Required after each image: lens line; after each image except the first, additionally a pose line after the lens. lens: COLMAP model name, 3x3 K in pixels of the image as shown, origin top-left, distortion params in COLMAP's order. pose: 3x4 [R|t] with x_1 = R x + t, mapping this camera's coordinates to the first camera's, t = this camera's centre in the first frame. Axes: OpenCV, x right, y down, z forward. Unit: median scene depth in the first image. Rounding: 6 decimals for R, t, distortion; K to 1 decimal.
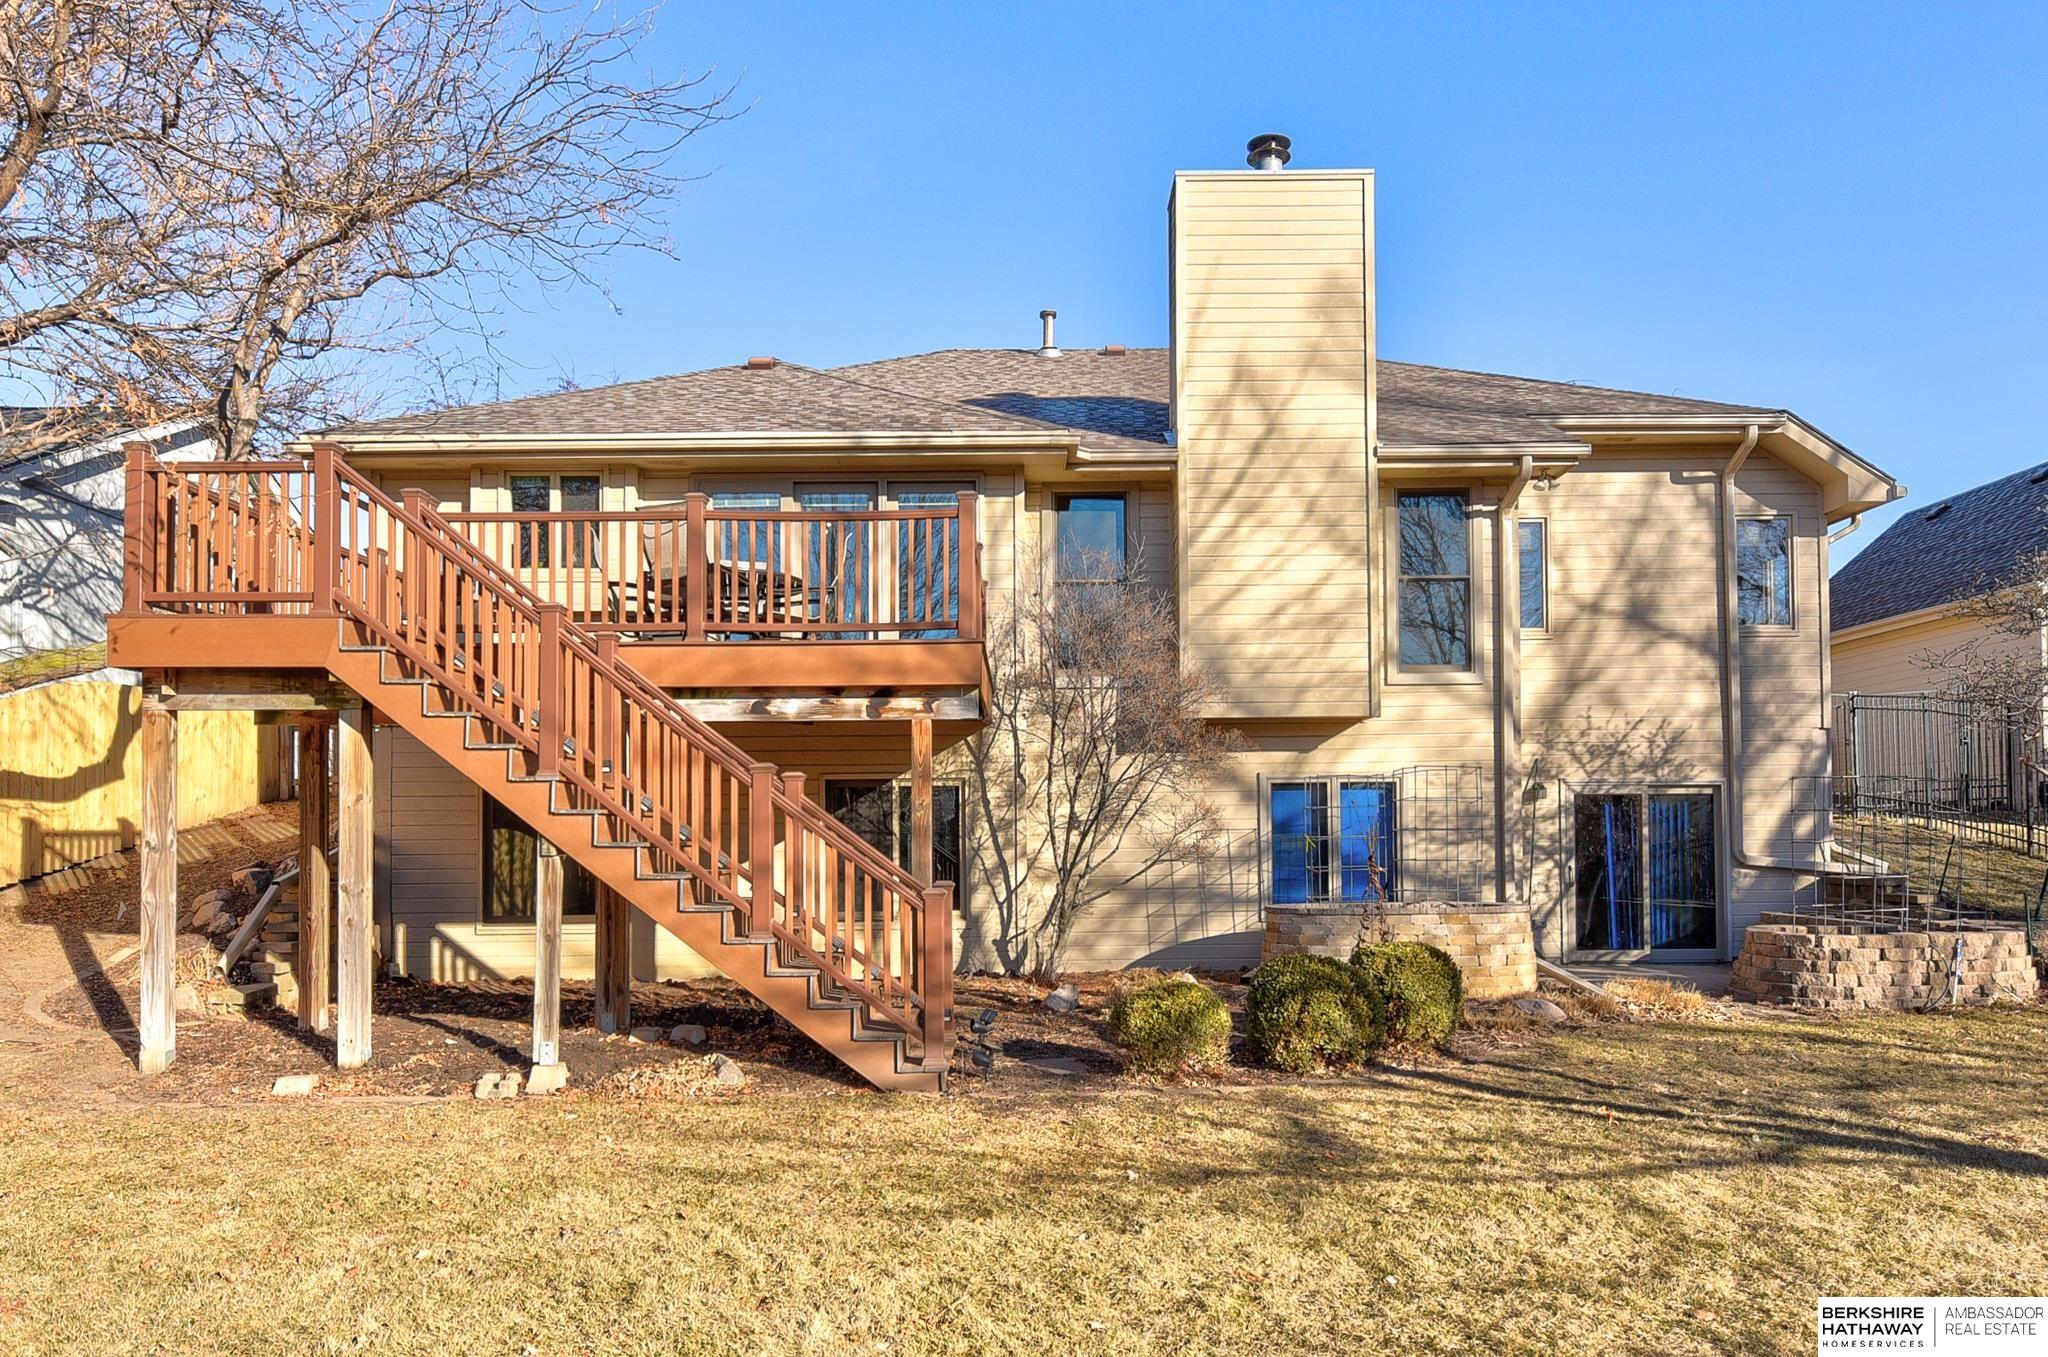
lens RADIAL K [[1202.2, 0, 1024.1], [0, 1202.2, 679.3], [0, 0, 1]] dist [-0.008604, 0.004999]
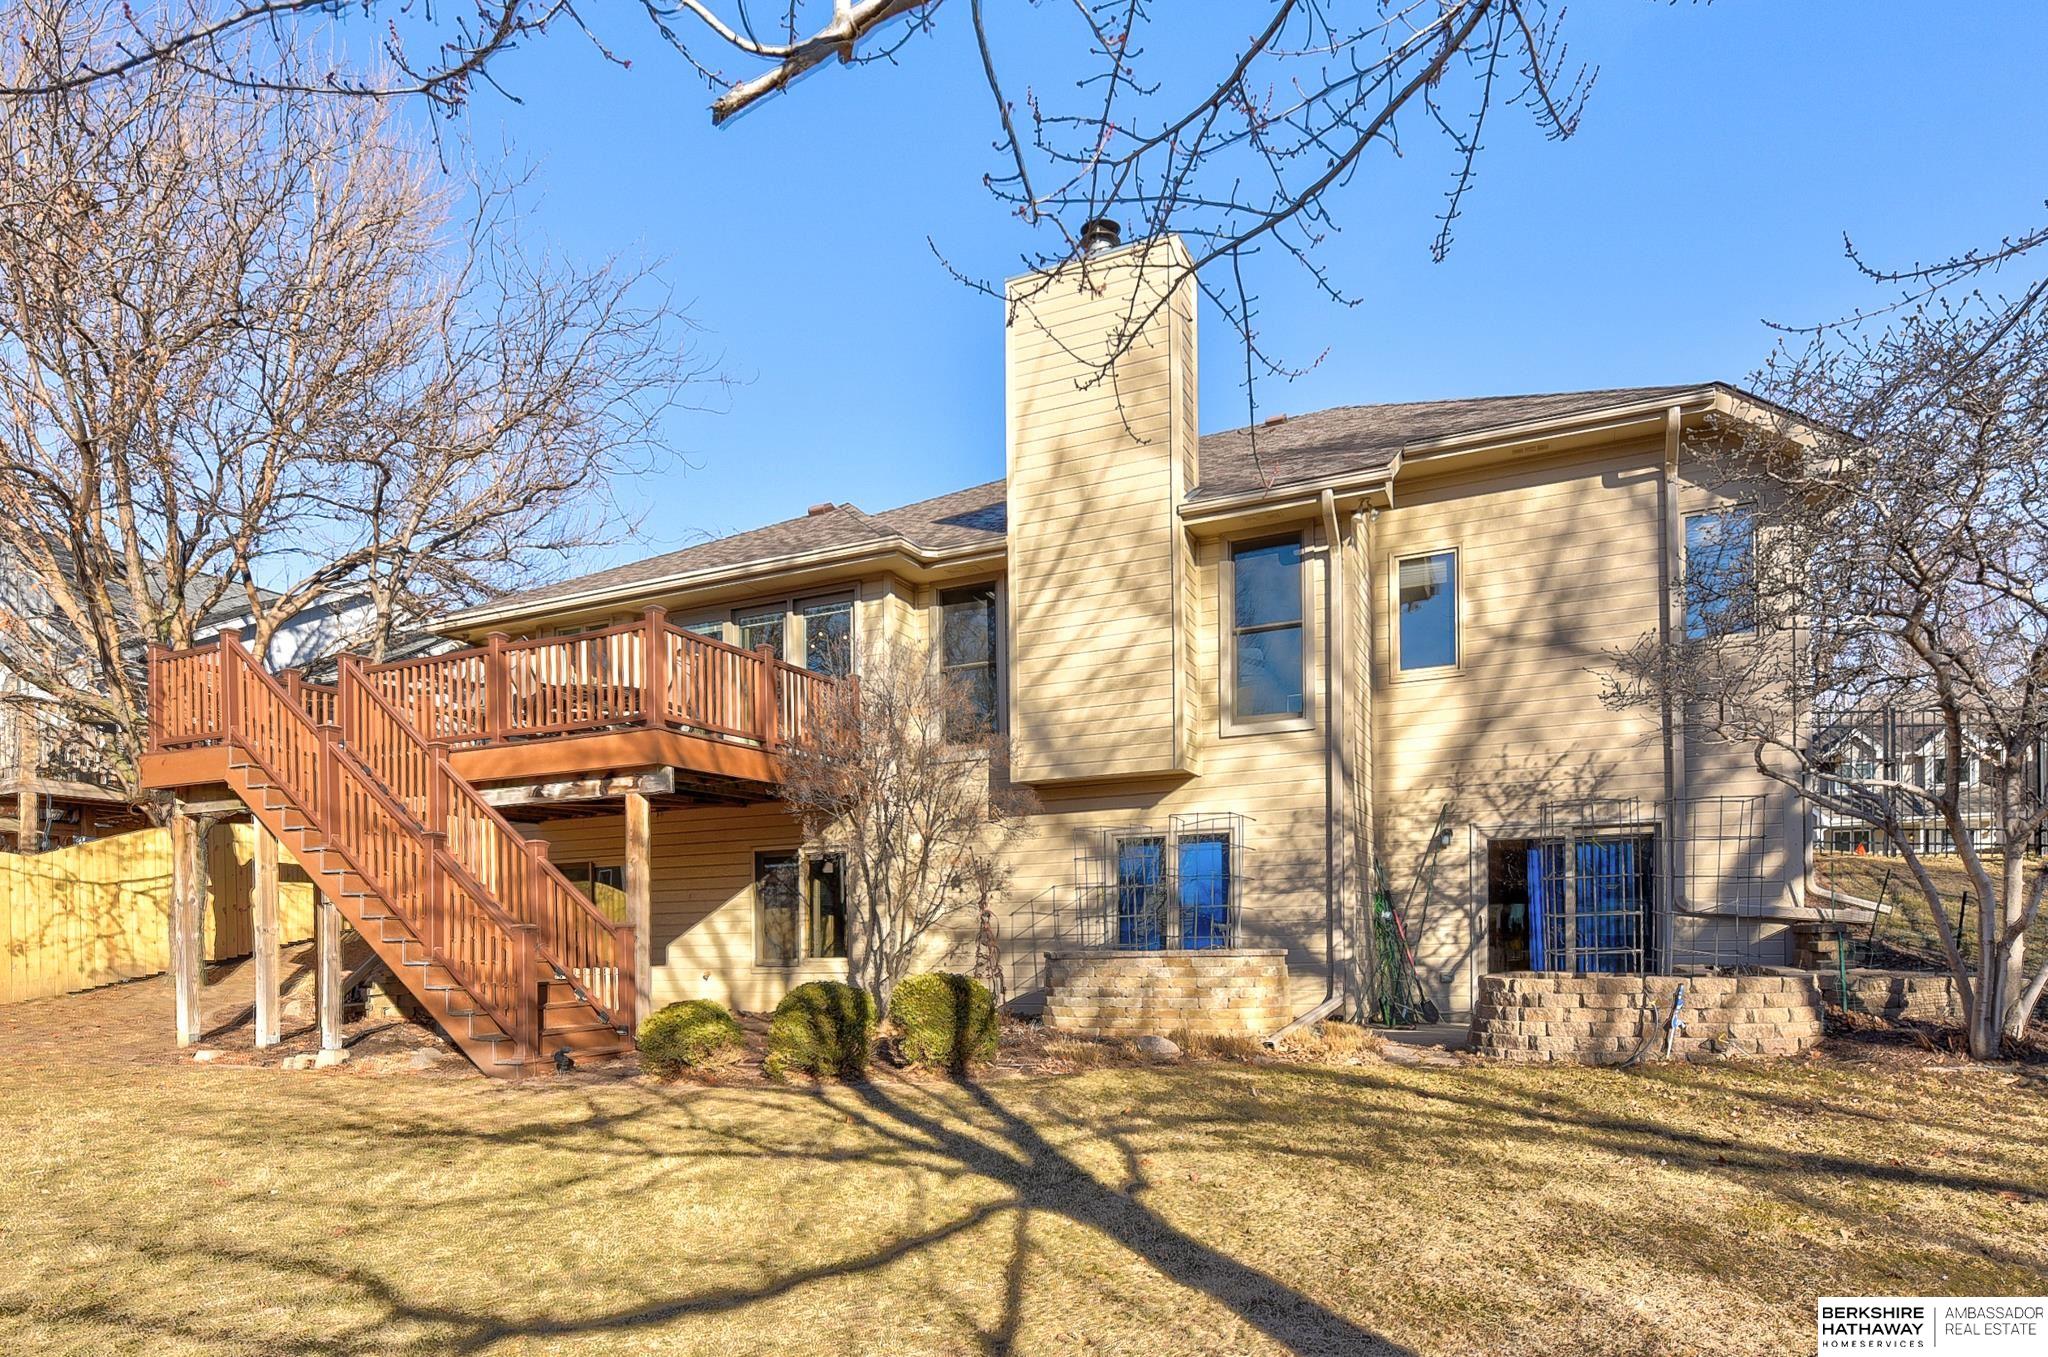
lens RADIAL K [[1101.3, 0, 1032.8], [0, 1101.3, 799.0], [0, 0, 1]] dist [0.006610, -0.000858]
pose [[0.919244, -0.055035, -0.389822, 0.522846], [0.063029, 0.997982, 0.007736, 0.039334], [0.388609, -0.031681, 0.920858, 0.080656]]
